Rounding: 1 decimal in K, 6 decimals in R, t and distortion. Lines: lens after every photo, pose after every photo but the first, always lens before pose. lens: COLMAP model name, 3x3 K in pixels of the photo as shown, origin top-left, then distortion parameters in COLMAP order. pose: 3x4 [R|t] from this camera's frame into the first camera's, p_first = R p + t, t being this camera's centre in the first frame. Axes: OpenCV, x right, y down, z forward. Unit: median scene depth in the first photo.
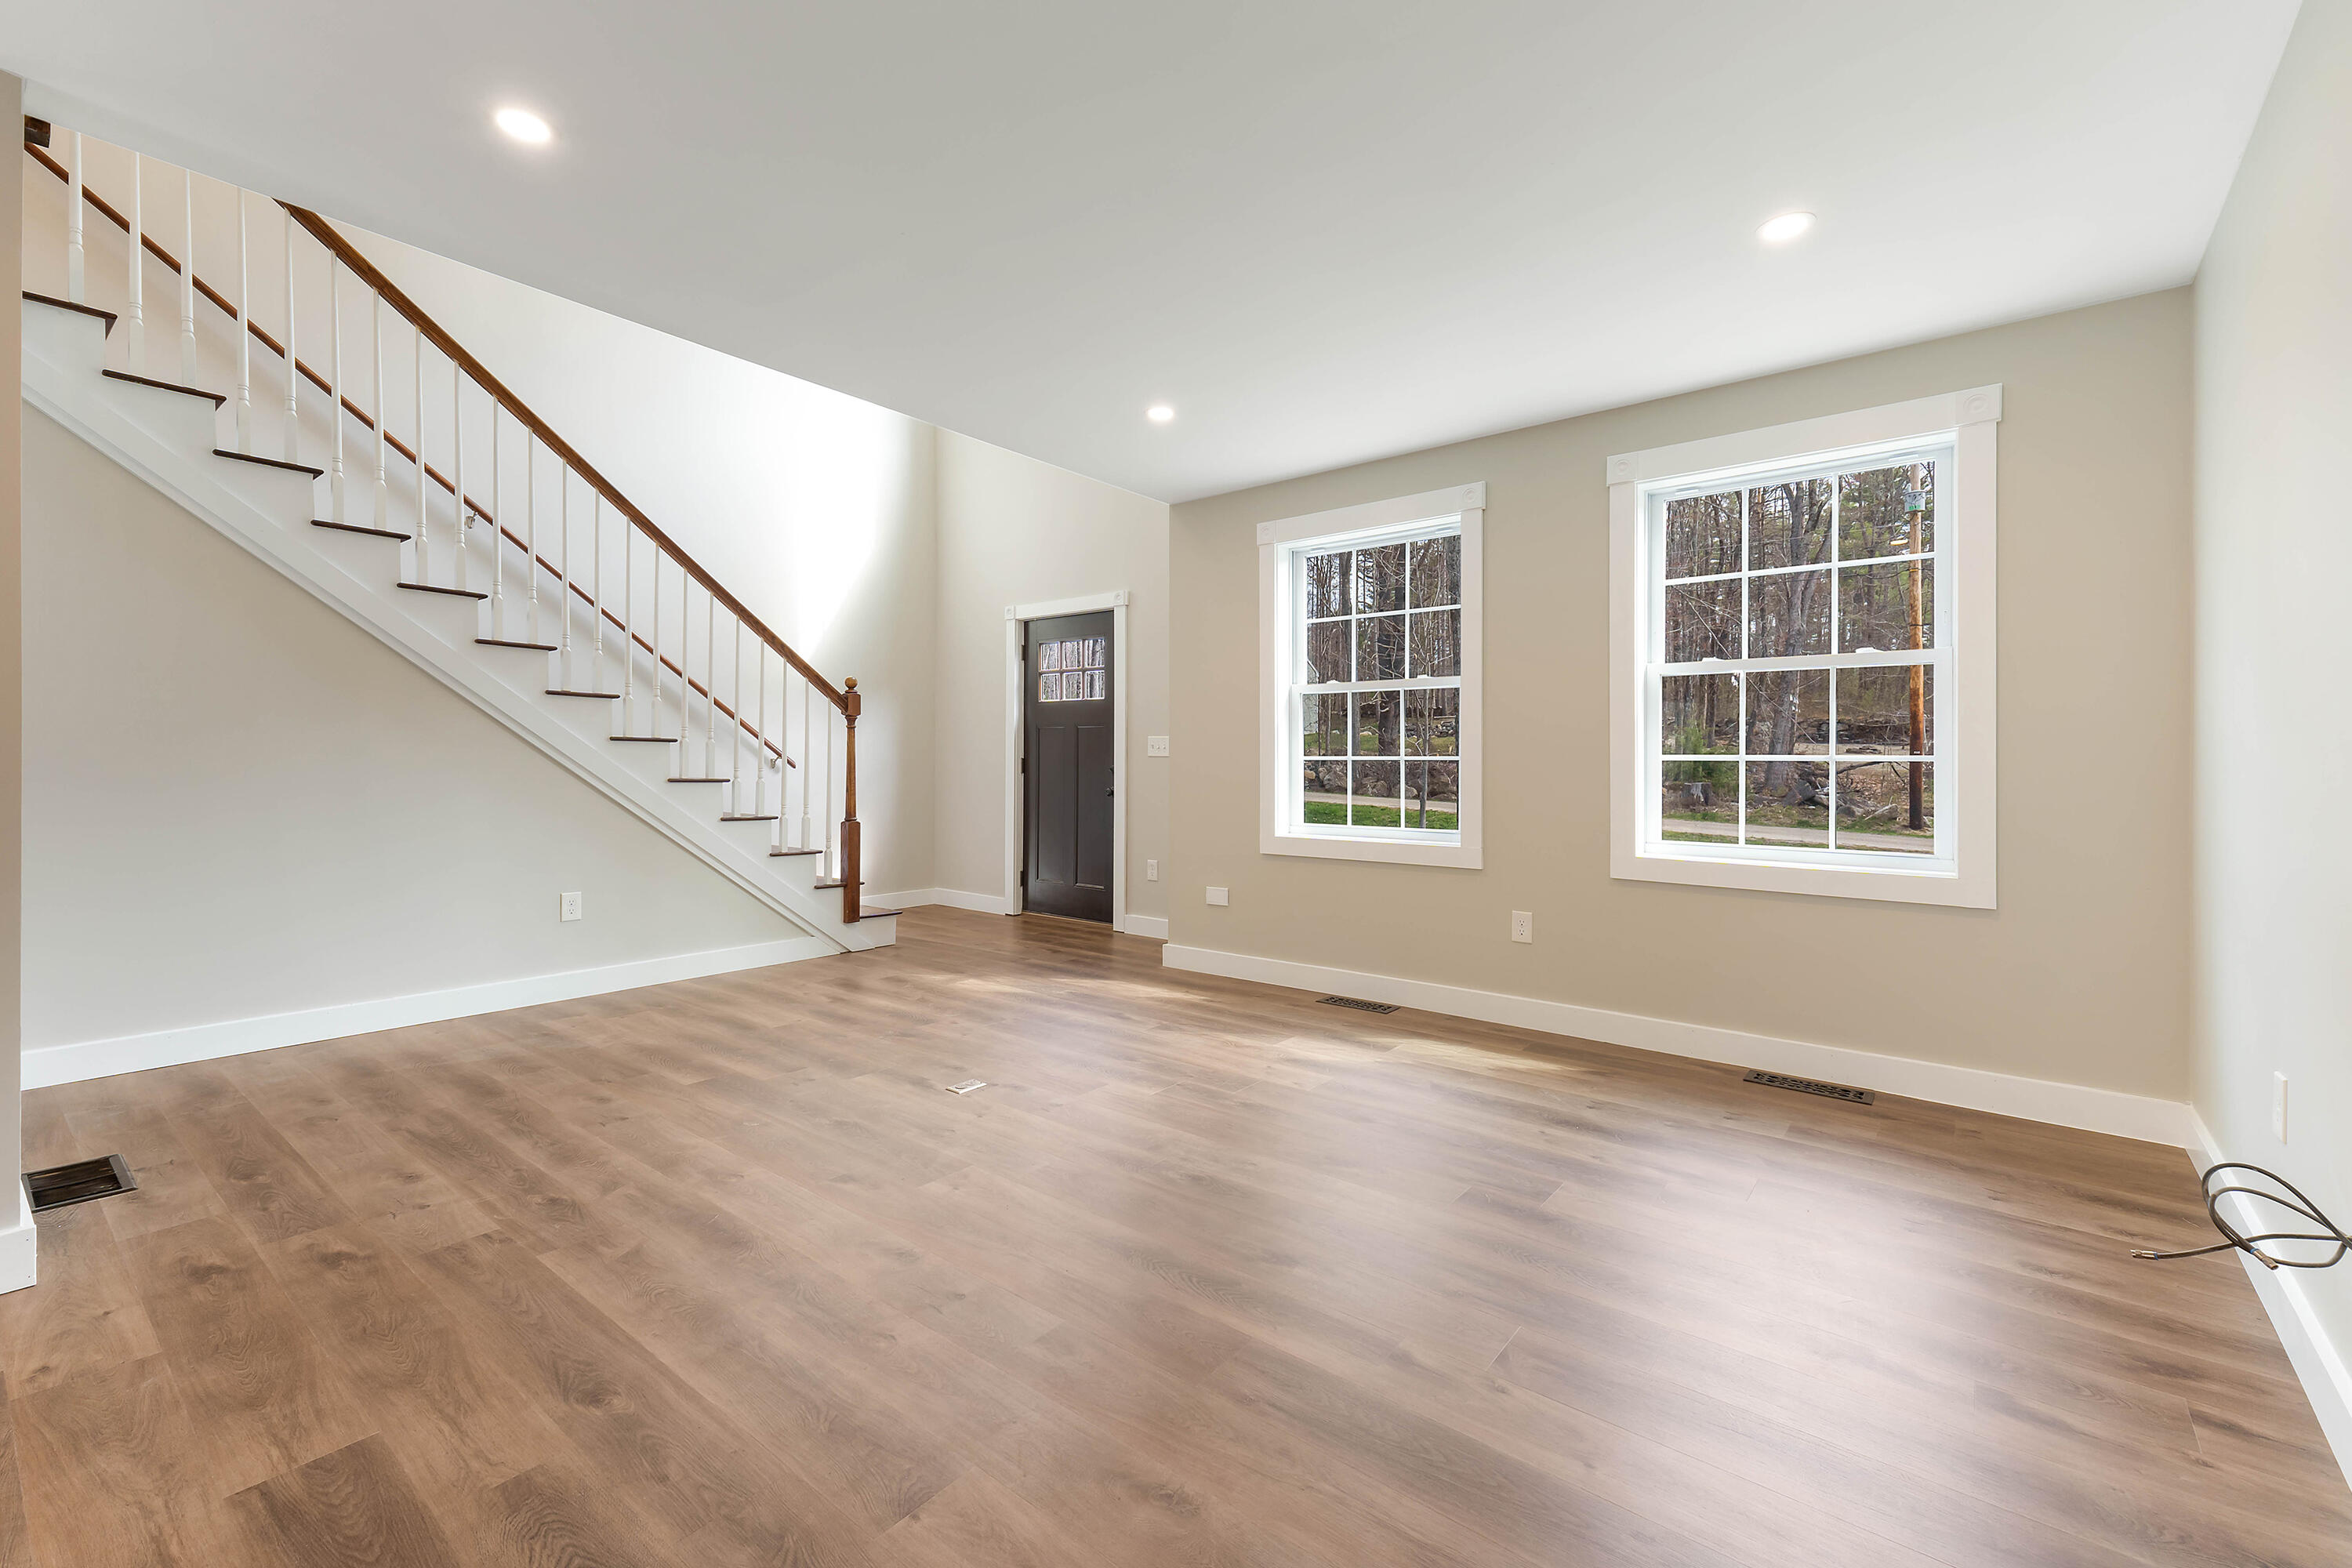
lens RADIAL K [[964.2, 0, 1173.8], [0, 964.2, 786.4], [0, 0, 1]] dist [0.028571, -0.002915]
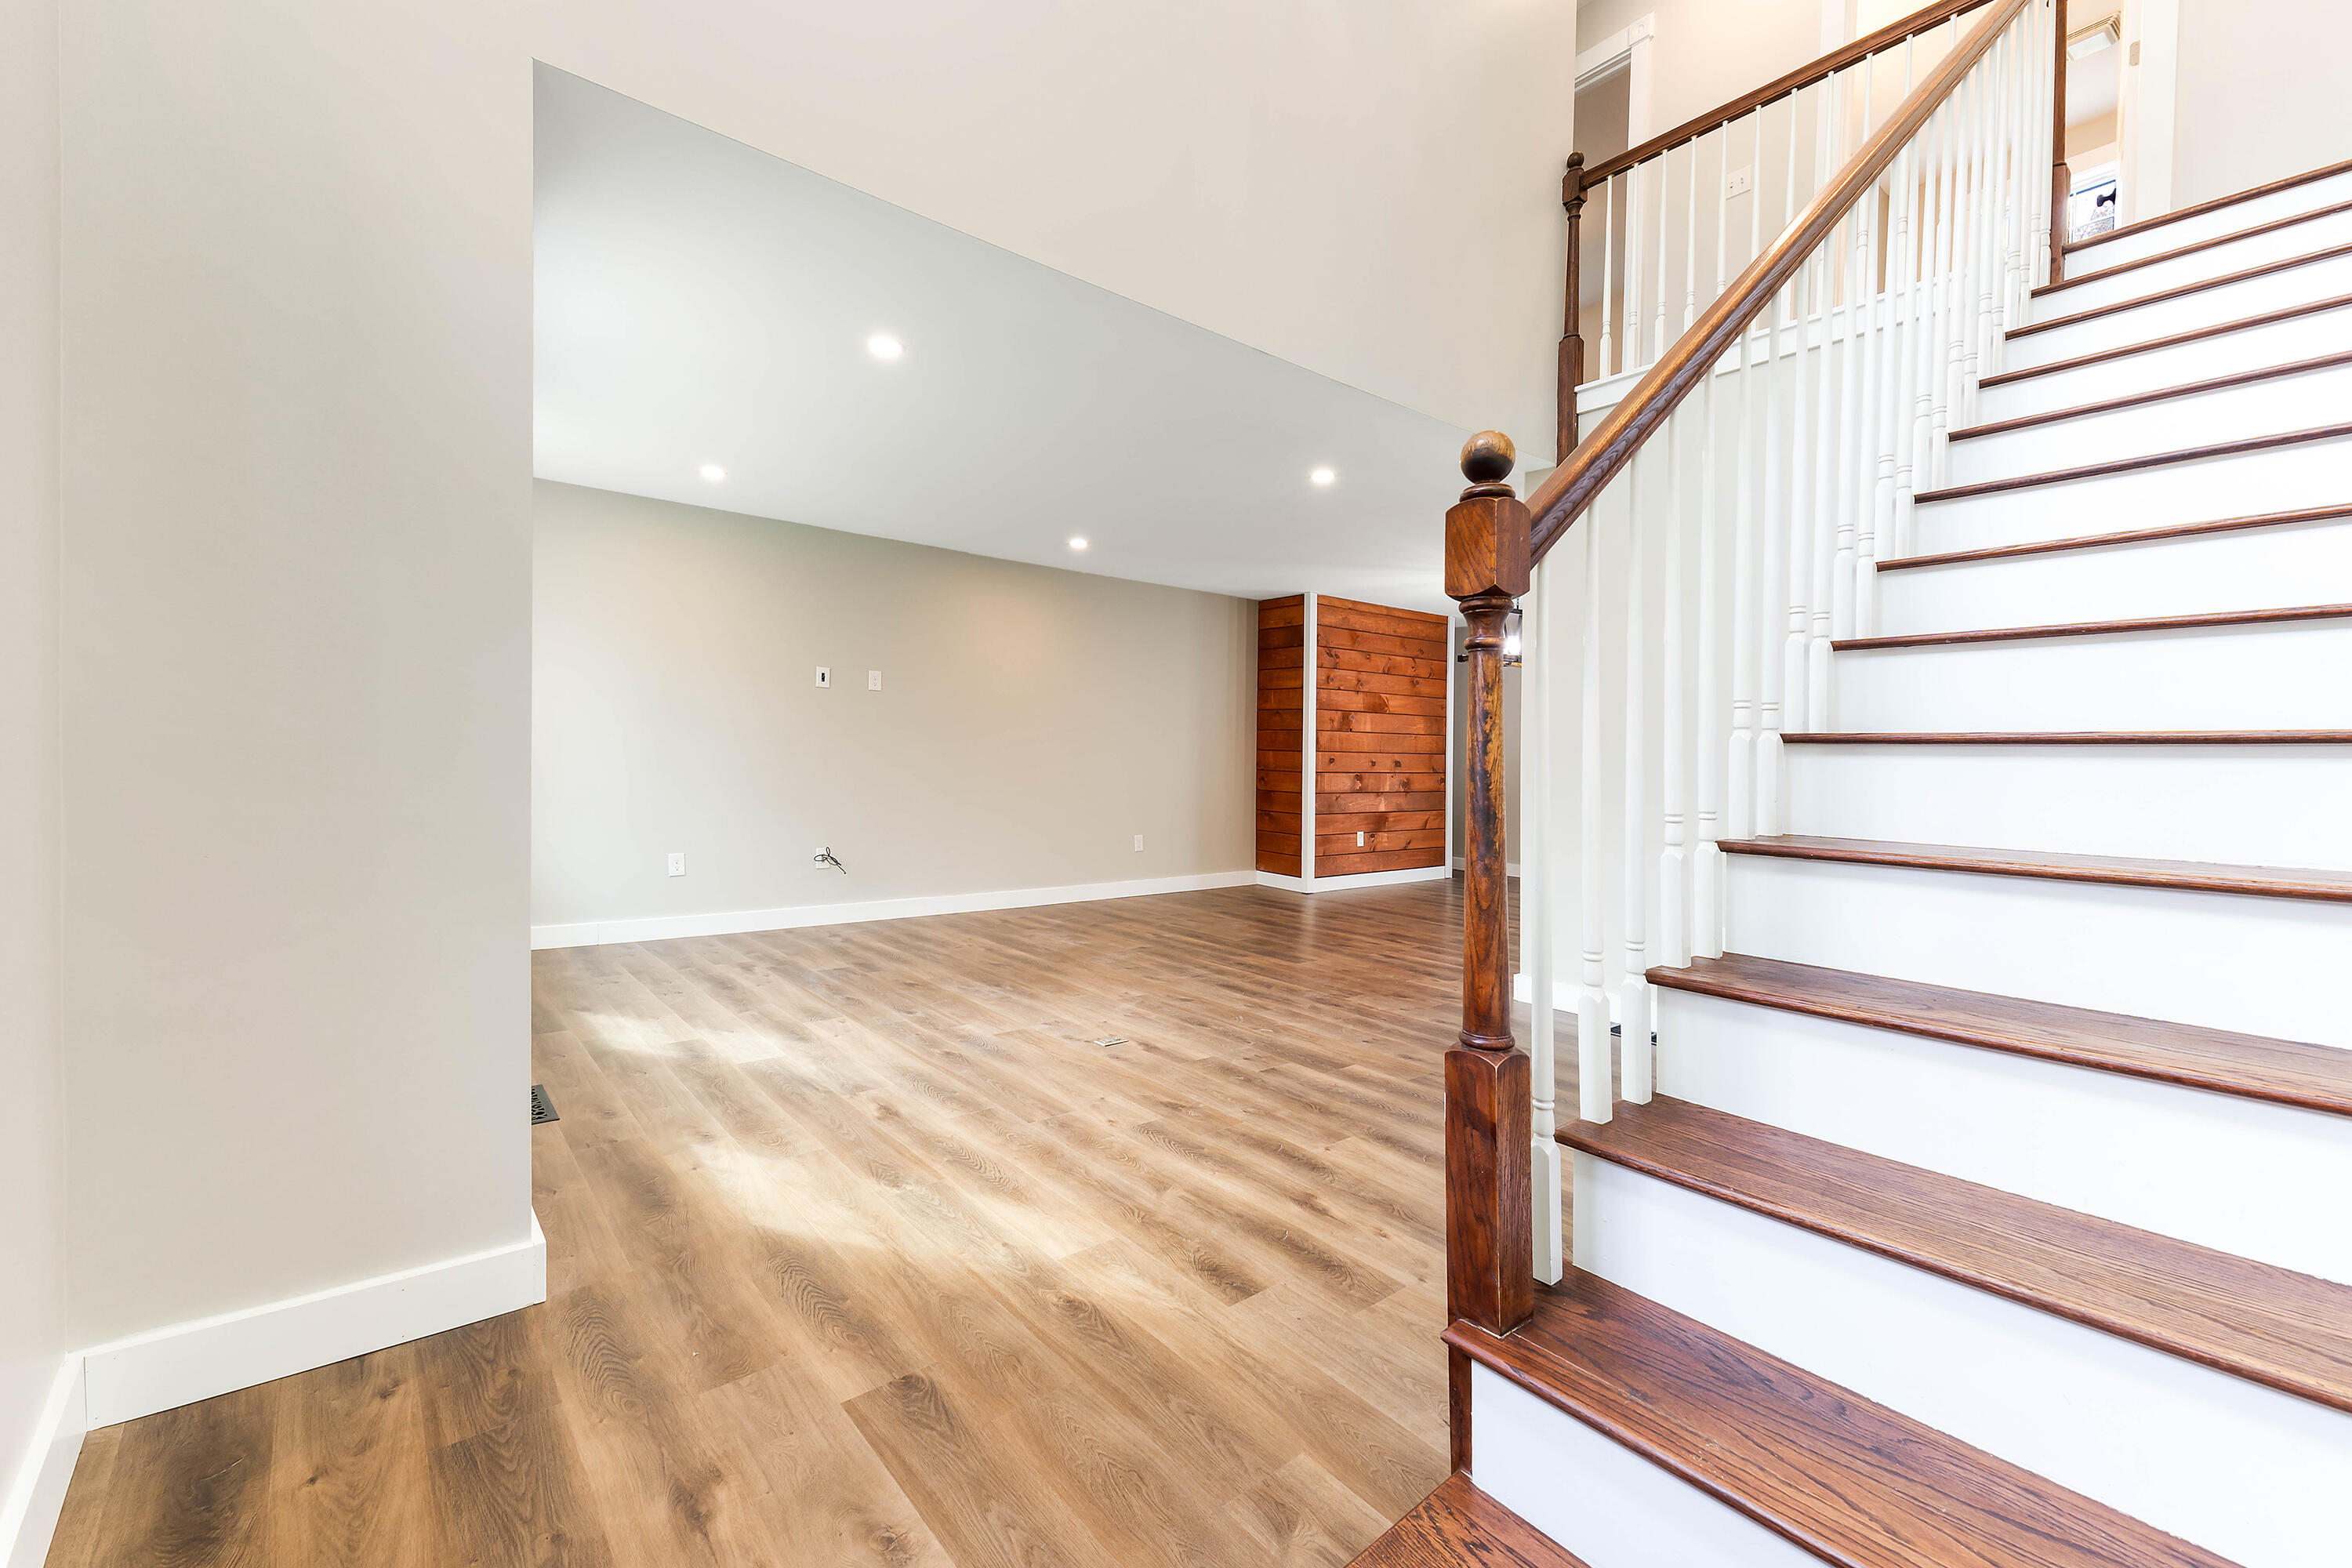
lens RADIAL K [[964.2, 0, 1186.4], [0, 964.2, 715.0], [0, 0, 1]] dist [0.028571, -0.002915]
pose [[-0.981538, -0.022369, 0.189953, -0.357786], [-0.025891, 0.999535, -0.016084, -0.045330], [-0.189505, -0.020705, -0.981661, 1.480205]]
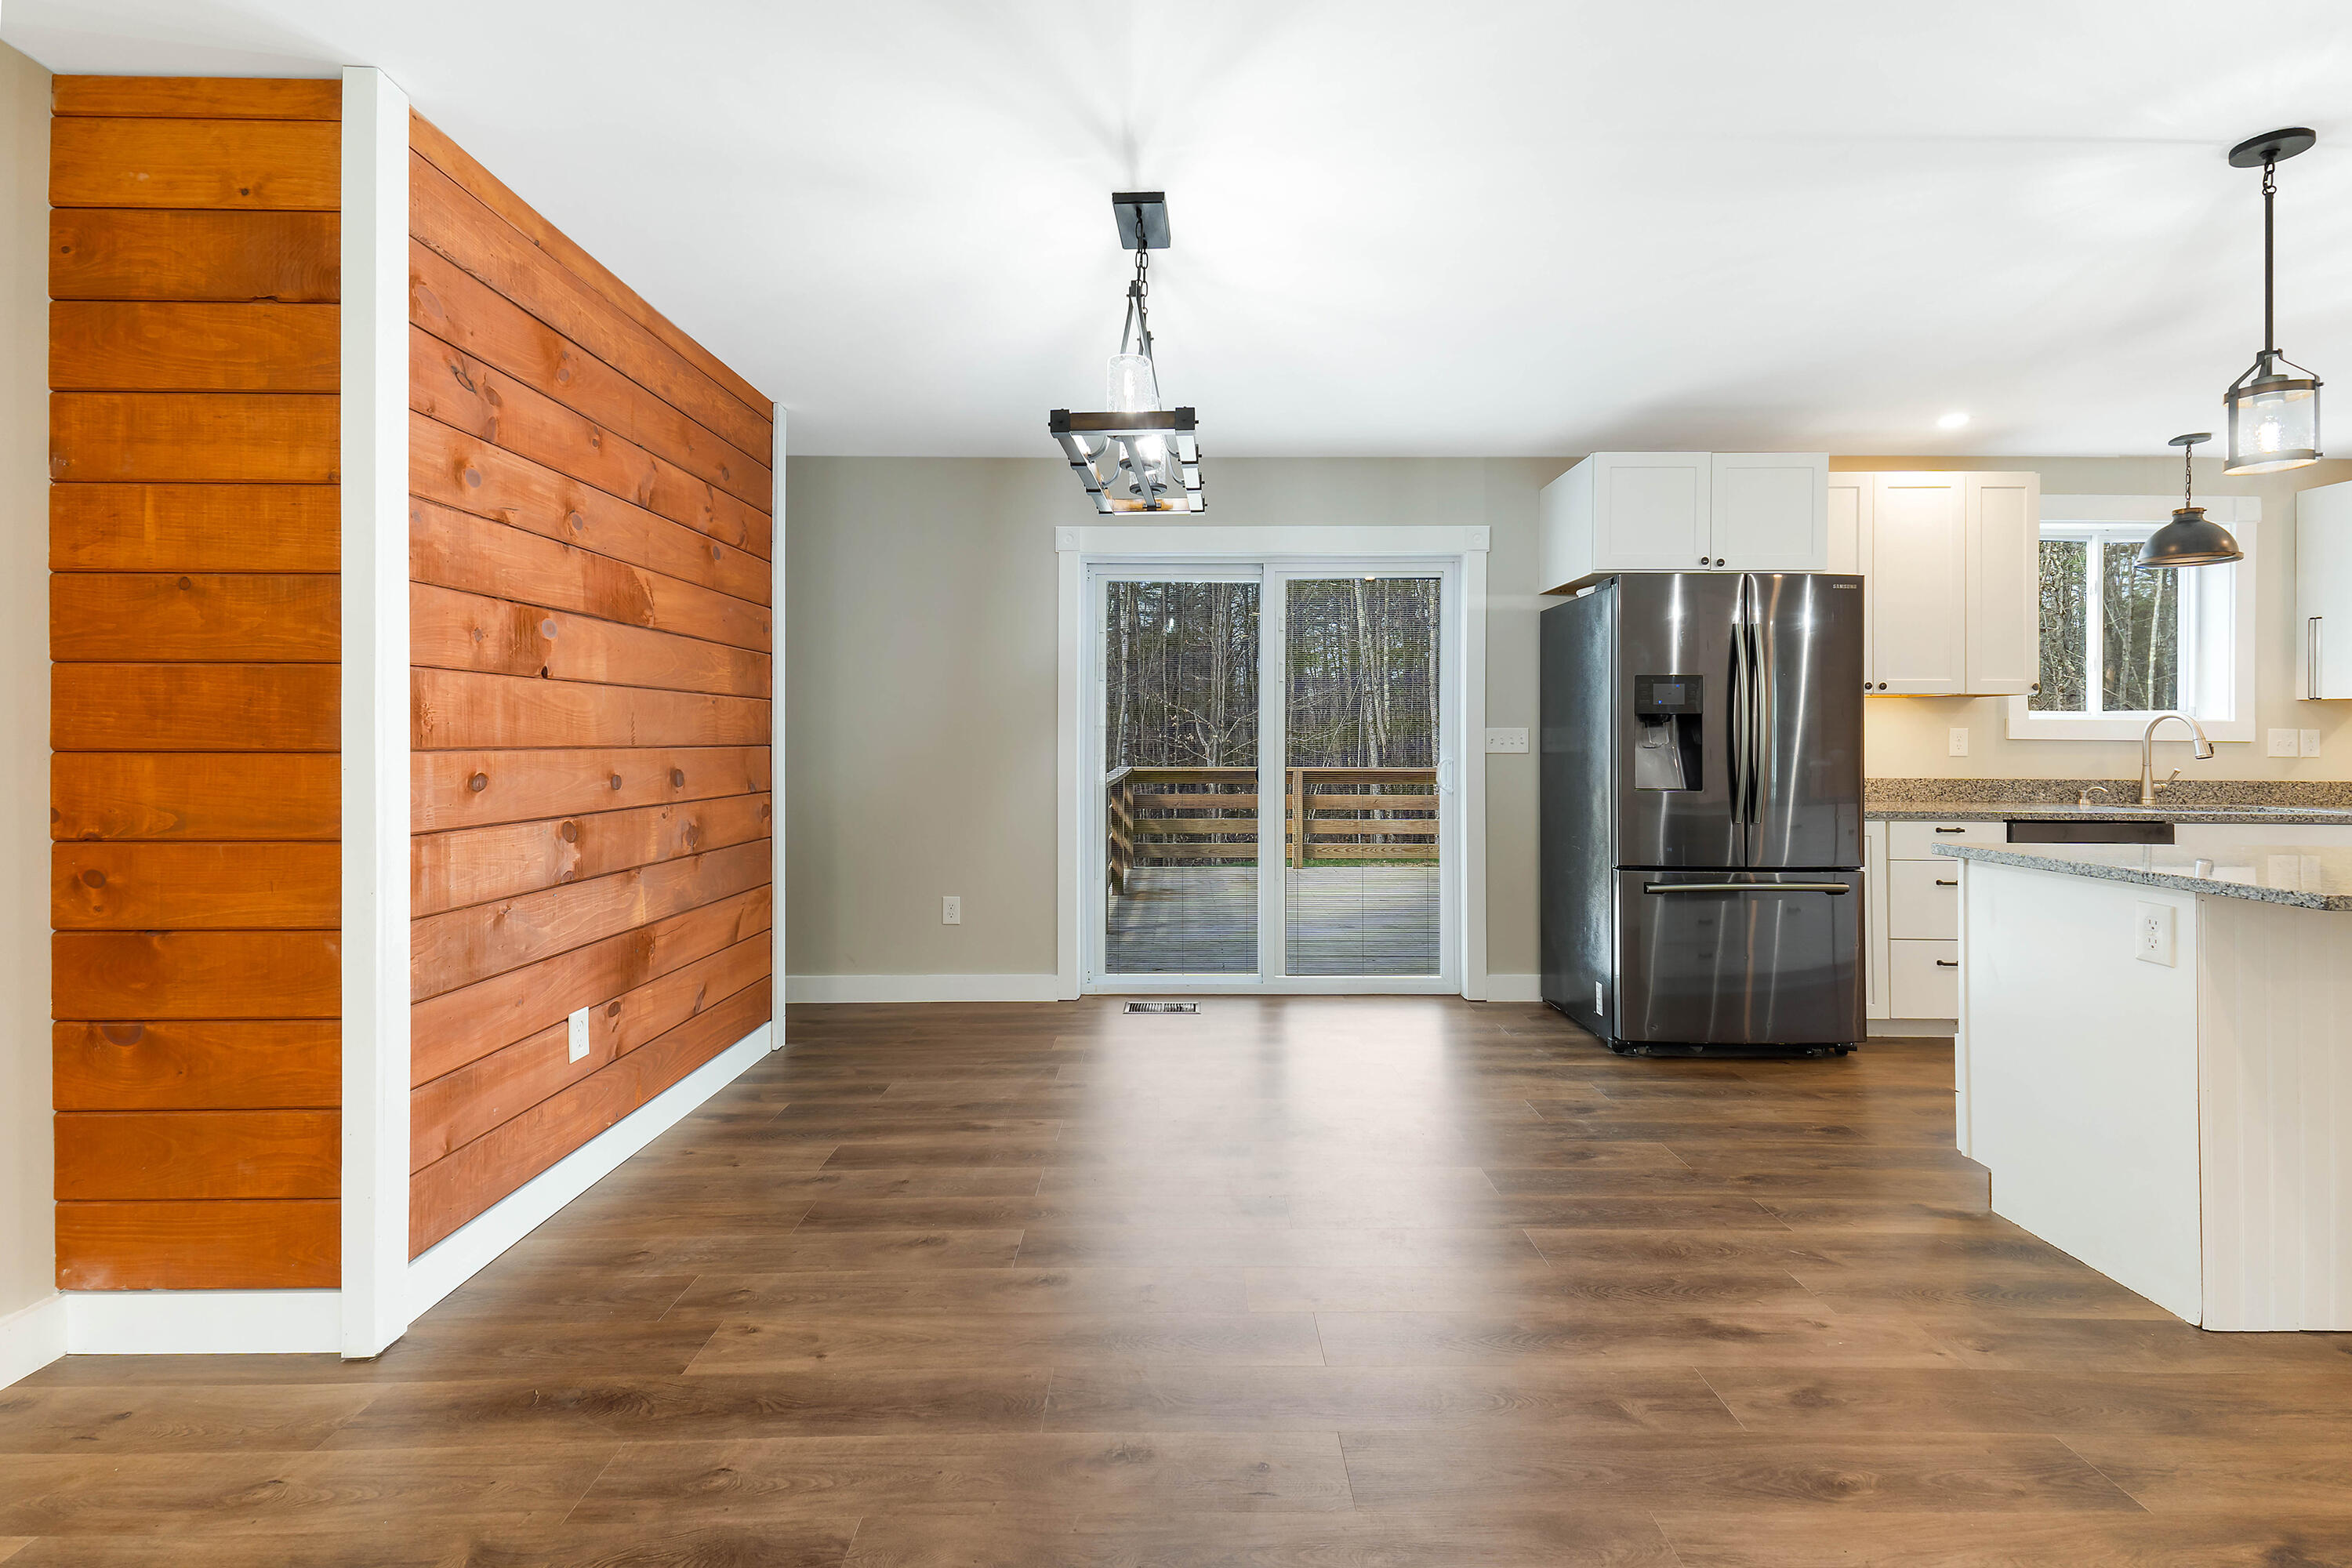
lens RADIAL K [[1026.7, 0, 1200.5], [0, 1026.7, 753.5], [0, 0, 1]] dist [0.015232, -0.001633]
pose [[-0.771031, -0.004641, -0.636781, -0.237073], [-0.025284, 0.999408, 0.023331, -0.032874], [0.636296, 0.034090, -0.770692, 0.314086]]
